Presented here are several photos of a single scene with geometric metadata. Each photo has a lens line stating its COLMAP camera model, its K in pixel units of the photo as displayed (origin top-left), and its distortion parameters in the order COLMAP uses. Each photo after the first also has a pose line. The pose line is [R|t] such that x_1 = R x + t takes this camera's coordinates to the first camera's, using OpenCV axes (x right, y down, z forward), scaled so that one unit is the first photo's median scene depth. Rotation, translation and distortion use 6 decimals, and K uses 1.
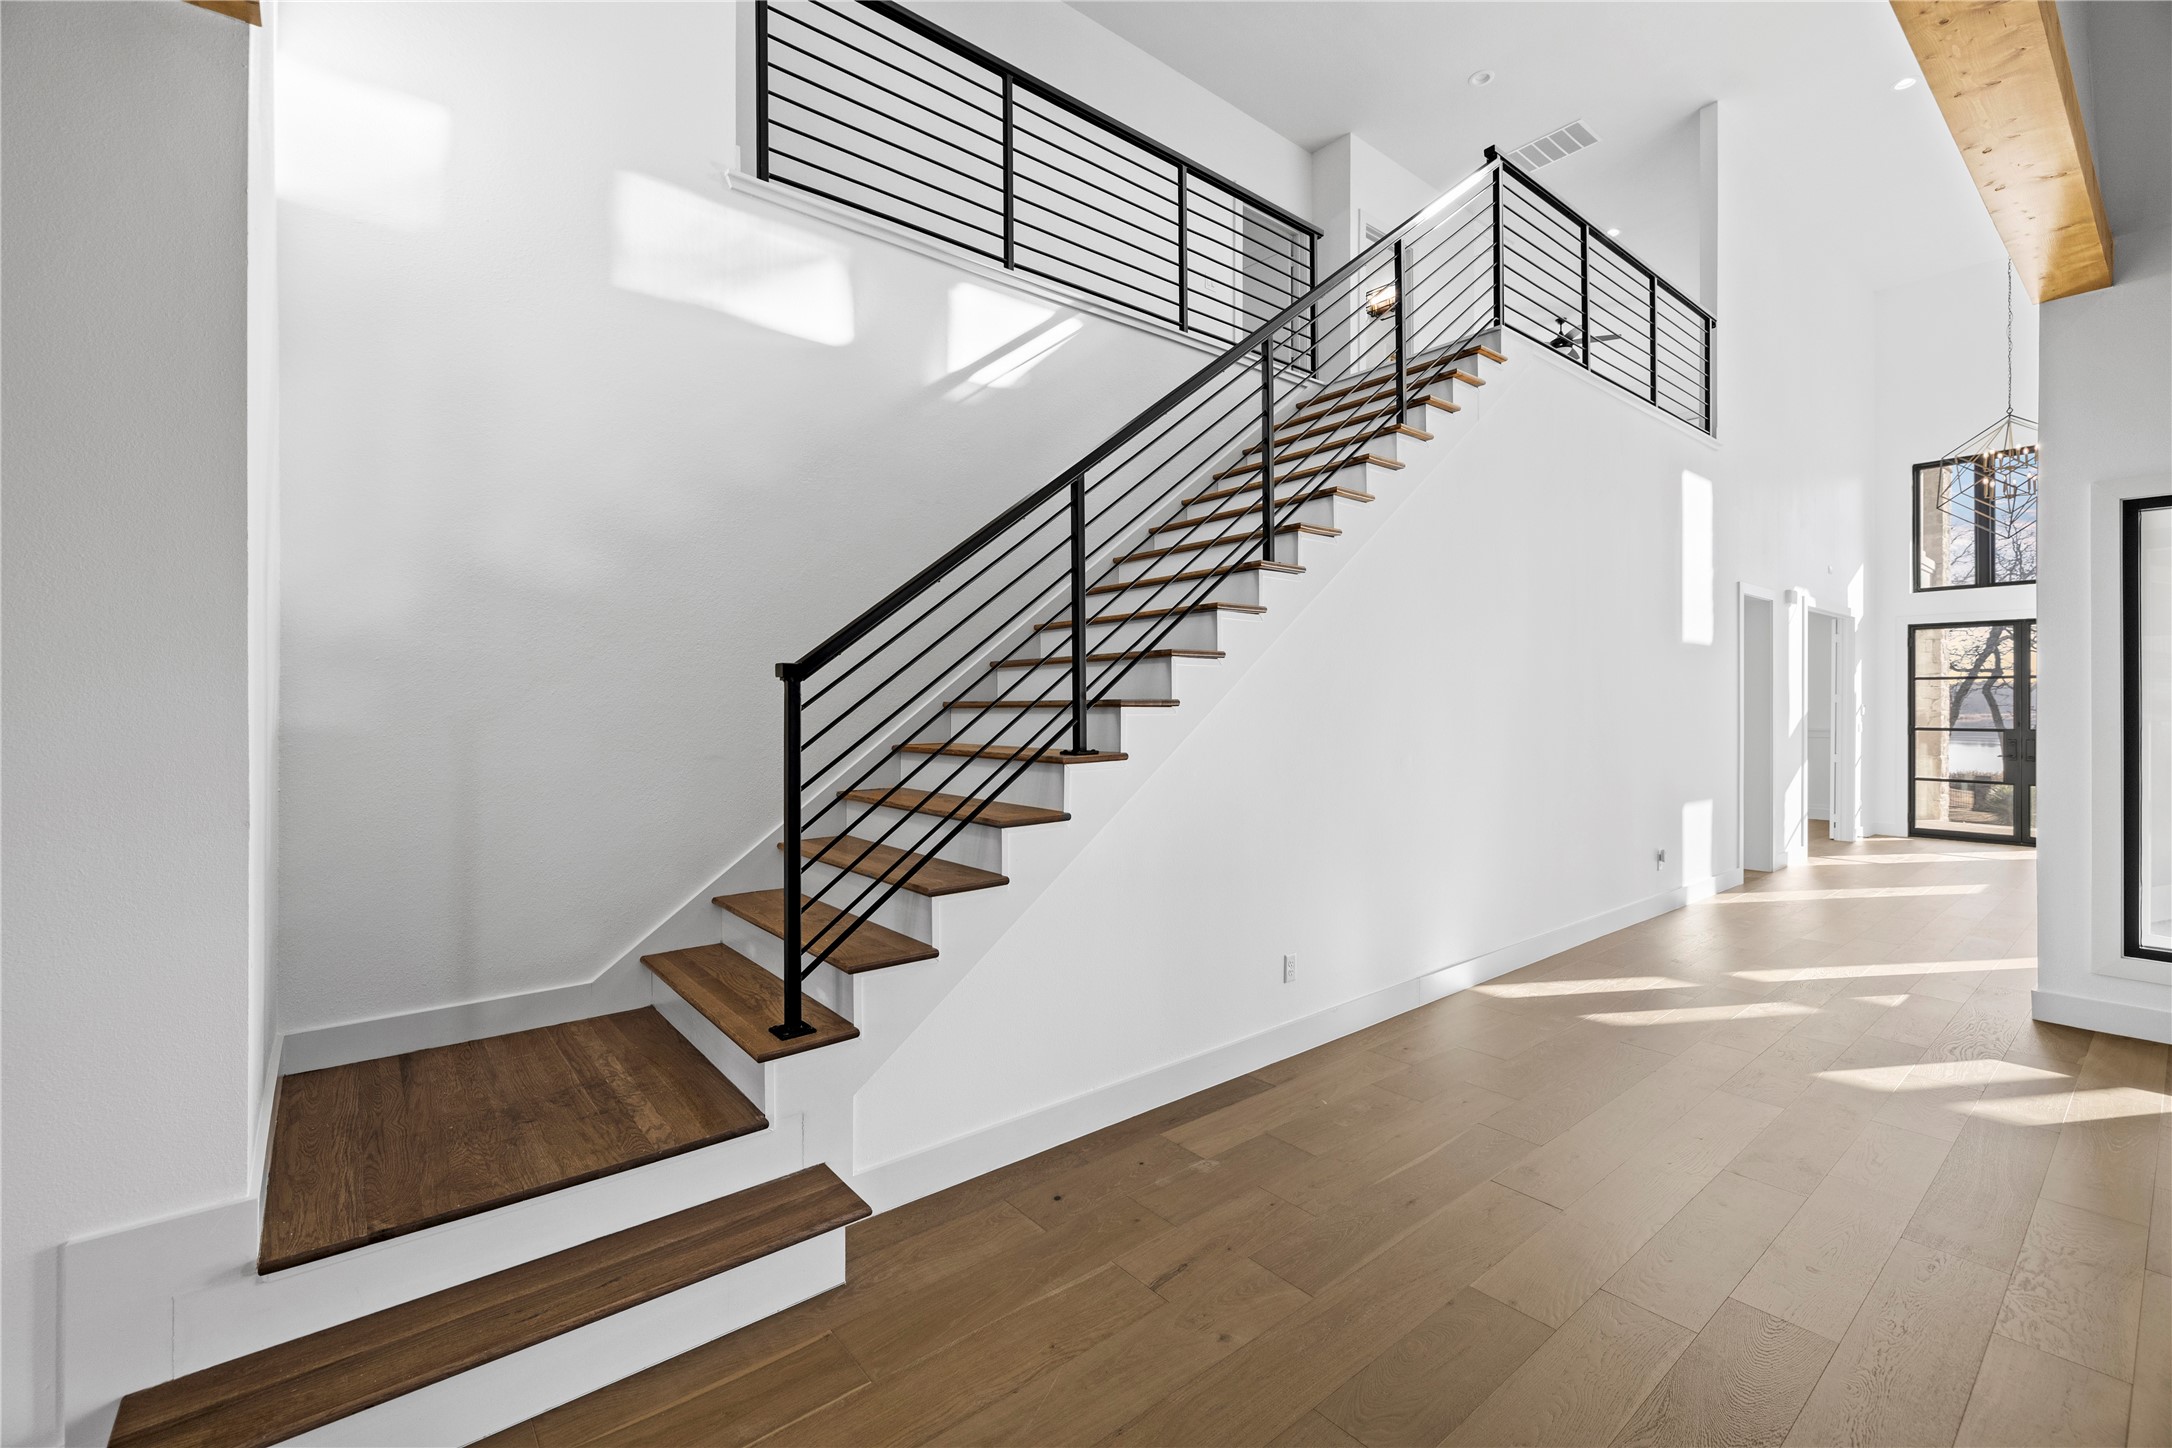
lens RADIAL K [[918.6, 0, 1070.3], [0, 918.6, 713.7], [0, 0, 1]] dist [0.001734, 0.000575]
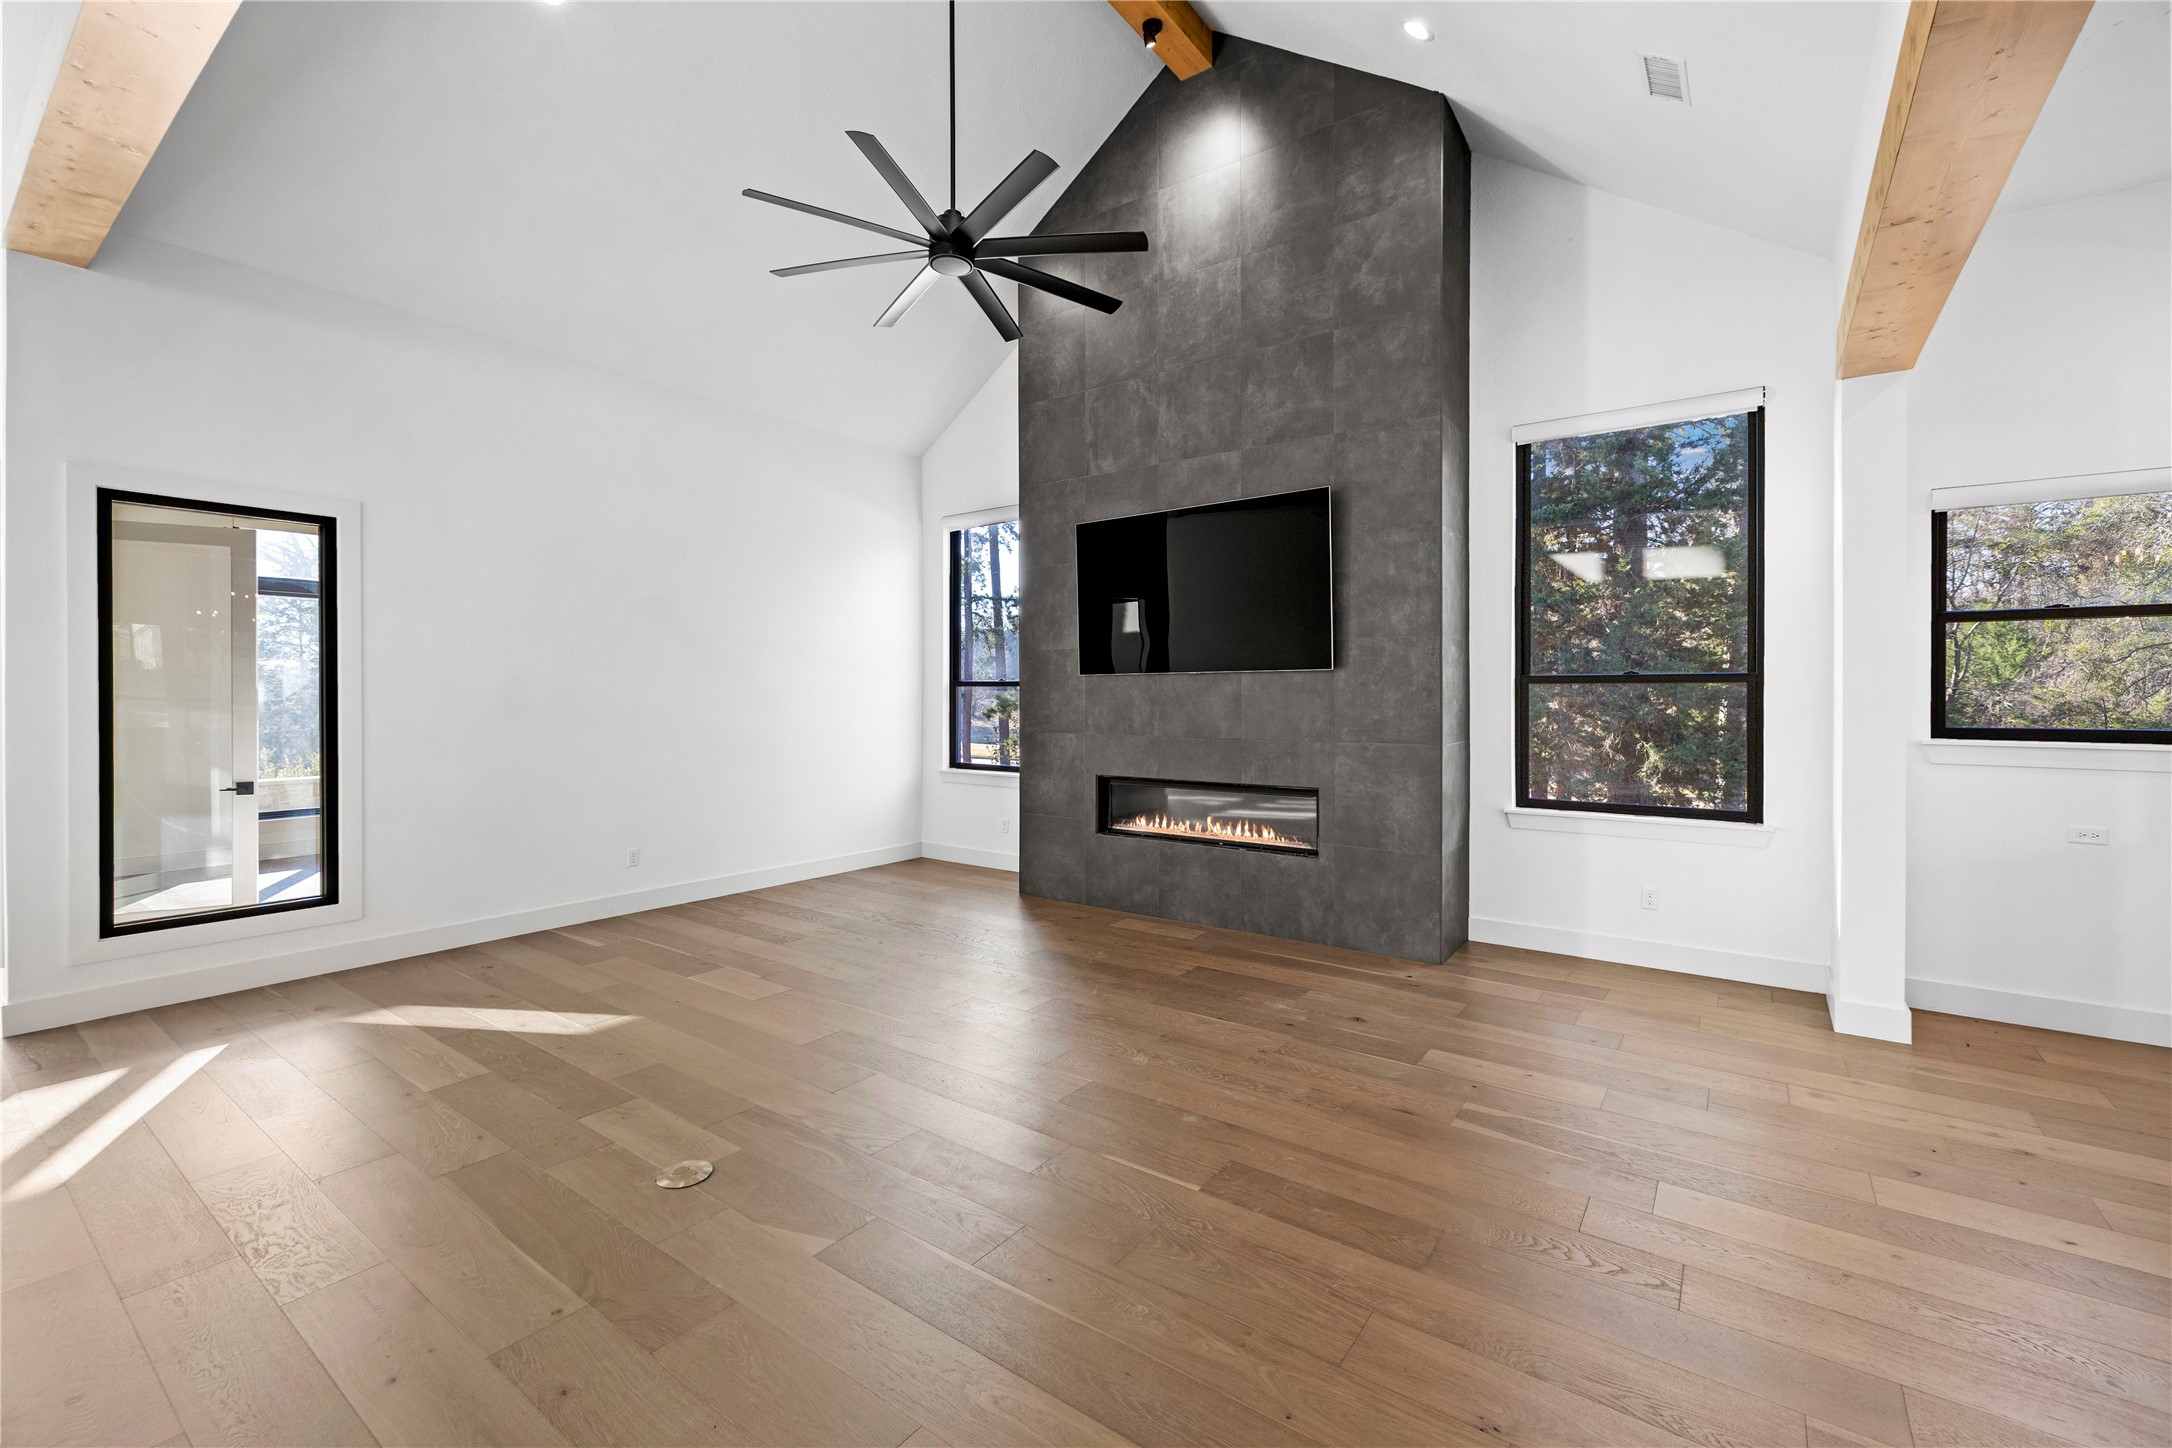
lens RADIAL K [[918.6, 0, 1091.8], [0, 918.6, 696.8], [0, 0, 1]] dist [0.001734, 0.000575]
pose [[-0.258051, -0.004627, 0.966120, -0.112365], [0.010556, 0.999915, 0.007608, 0.001415], [-0.966074, 0.012161, -0.257980, 0.214305]]
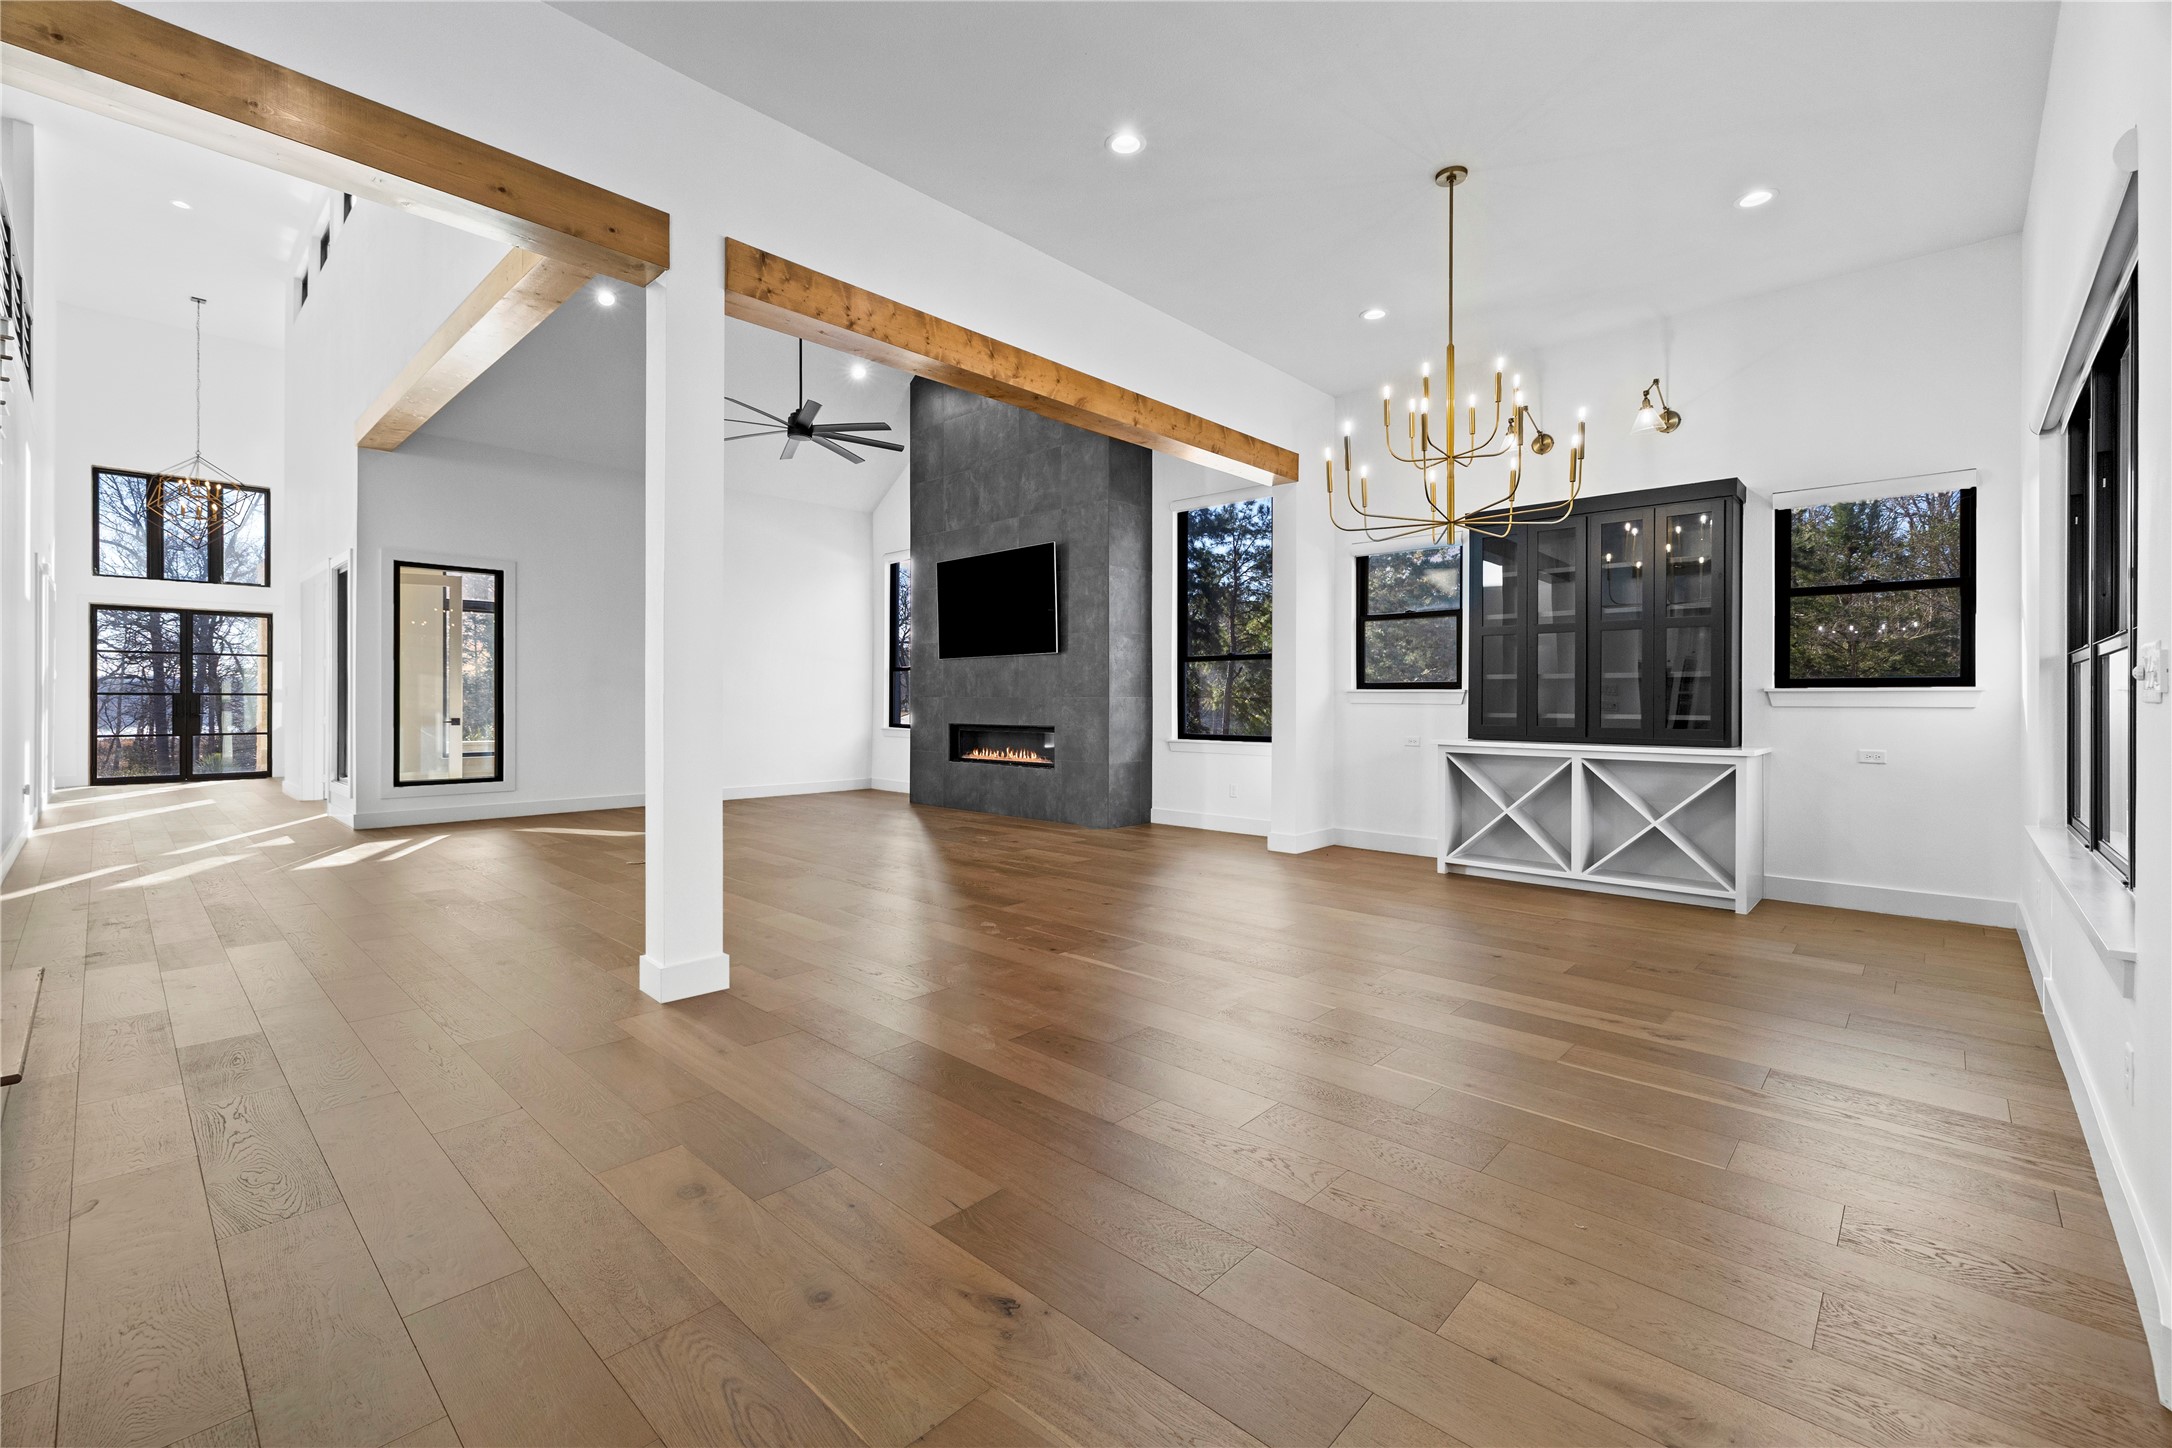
lens RADIAL K [[918.6, 0, 1088.2], [0, 918.6, 700.4], [0, 0, 1]] dist [0.001734, 0.000575]
pose [[-0.135886, -0.002098, 0.990722, -1.066322], [0.006607, 0.999974, 0.003023, 0.080969], [-0.990702, 0.006957, -0.135869, -0.230312]]
